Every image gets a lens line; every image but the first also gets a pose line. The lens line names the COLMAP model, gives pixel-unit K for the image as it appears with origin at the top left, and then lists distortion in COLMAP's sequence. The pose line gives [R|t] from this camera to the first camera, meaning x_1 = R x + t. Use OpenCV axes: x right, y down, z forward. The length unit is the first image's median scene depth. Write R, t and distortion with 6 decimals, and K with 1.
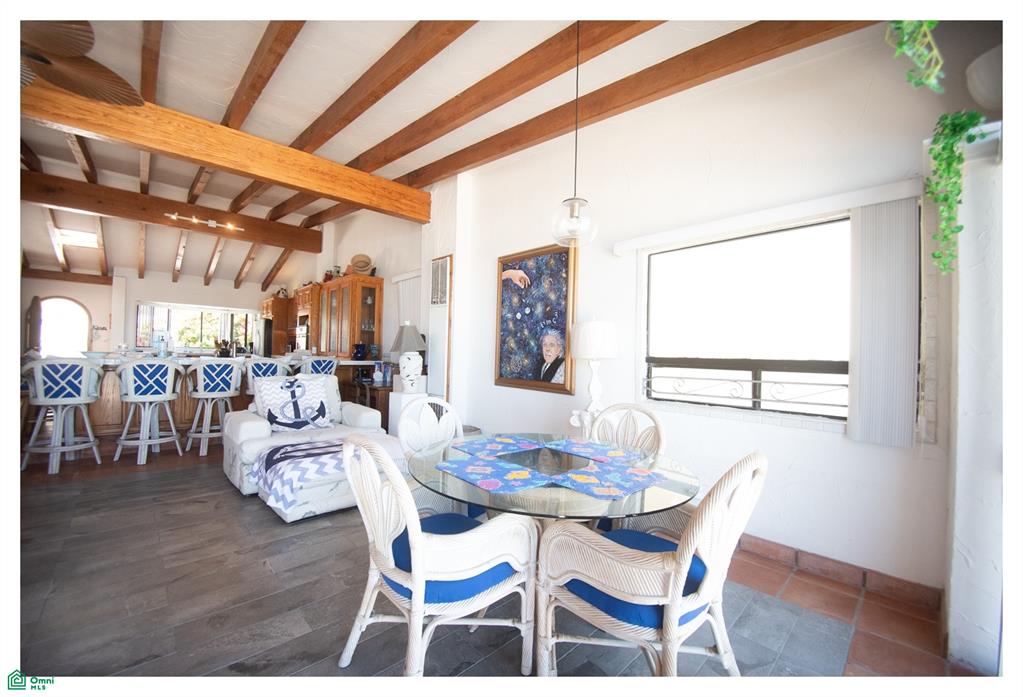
lens RADIAL K [[398.9, 0, 511.4], [0, 398.9, 349.6], [0, 0, 1]] dist [0.001825, -0.015225]
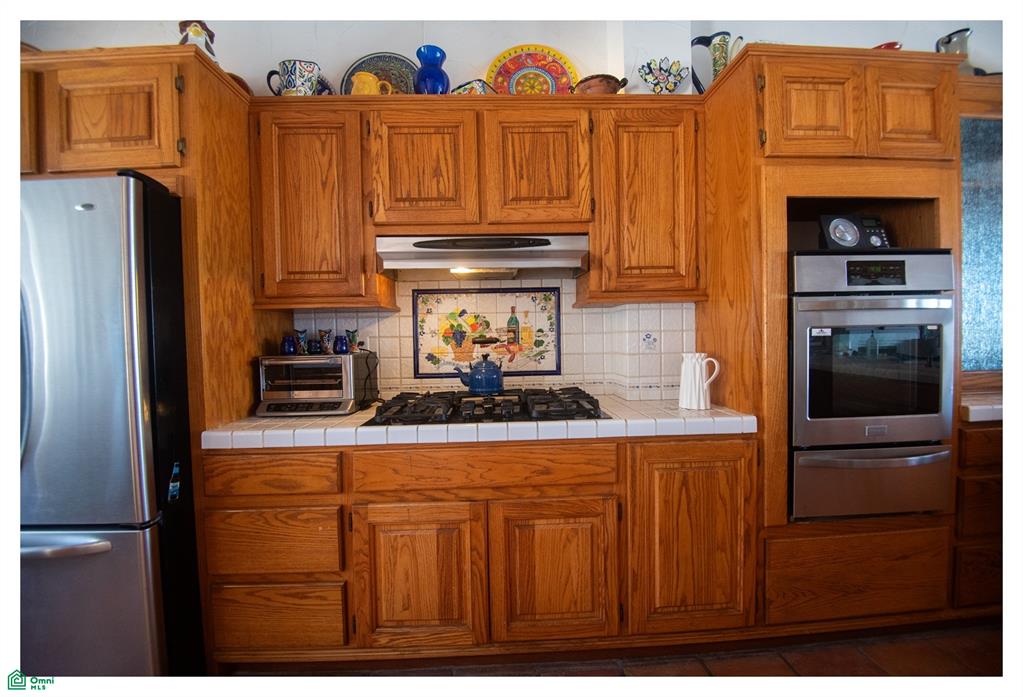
lens RADIAL K [[398.9, 0, 511.4], [0, 398.9, 349.6], [0, 0, 1]] dist [0.001825, -0.015225]
pose [[0.656829, -0.061453, 0.751532, -1.398690], [0.030803, 0.998028, 0.054688, -0.047620], [-0.753411, -0.012771, 0.657426, 1.788693]]
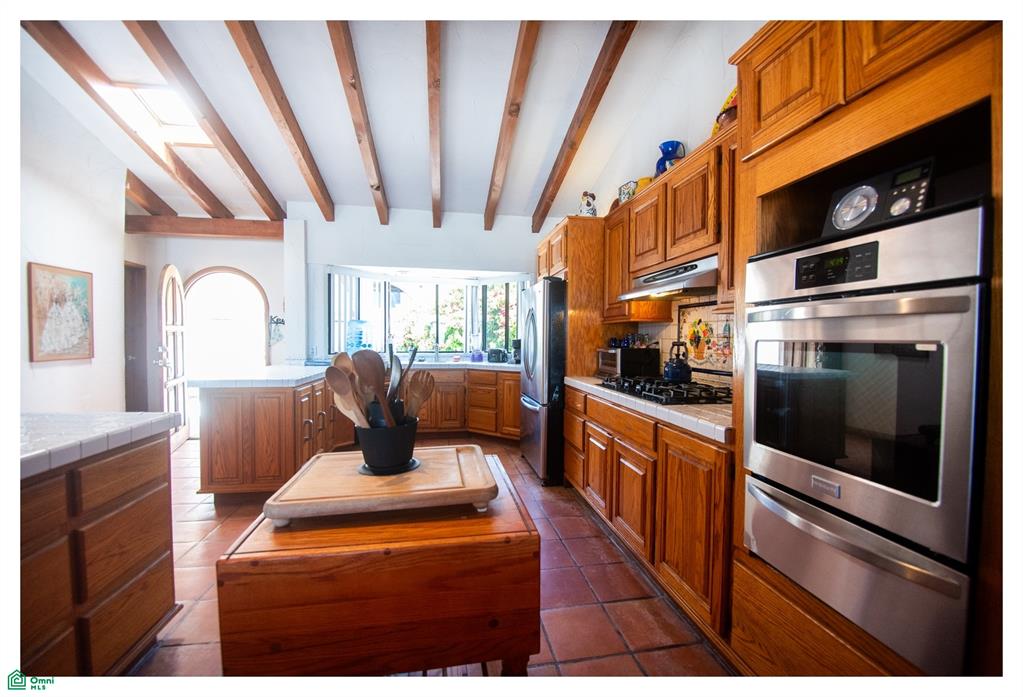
lens RADIAL K [[406.2, 0, 511.5], [0, 406.2, 348.5], [0, 0, 1]] dist [0.000996, -0.016144]
pose [[0.834473, -0.006200, -0.551013, -0.966512], [0.020919, 0.999572, 0.020433, -0.044718], [0.550651, -0.028577, 0.834246, 1.461456]]
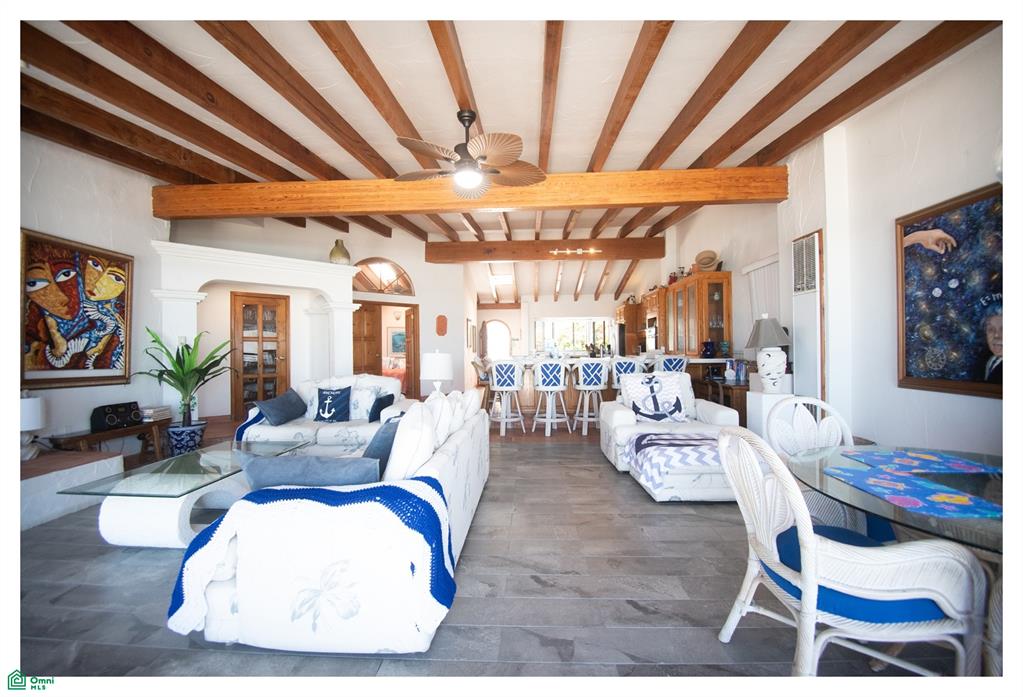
lens RADIAL K [[398.9, 0, 511.4], [0, 398.9, 349.6], [0, 0, 1]] dist [0.001825, -0.015225]
pose [[0.690817, -0.034173, -0.722222, -0.006851], [0.036536, 0.999256, -0.012334, -0.000113], [0.722106, -0.017866, 0.691551, -0.052303]]
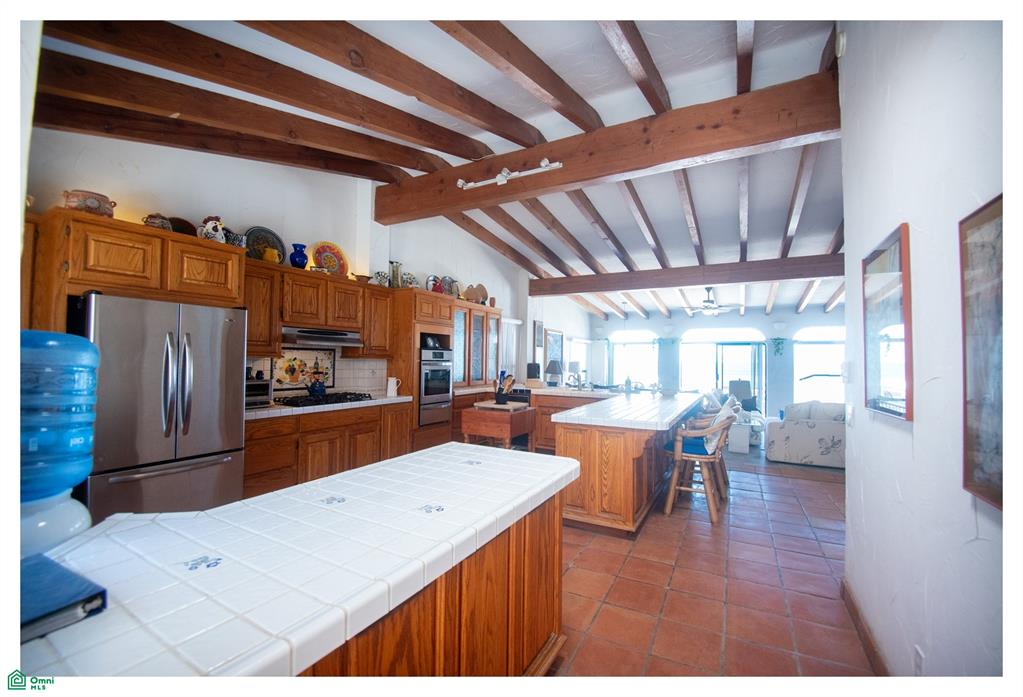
lens RADIAL K [[408.8, 0, 511.5], [0, 408.8, 348.5], [0, 0, 1]] dist [-0.019153, -0.000580]
pose [[-0.299720, -0.001419, 0.954026, -2.218652], [-0.029930, 0.999521, -0.007916, -0.102609], [-0.953558, -0.030926, -0.299618, 1.938790]]
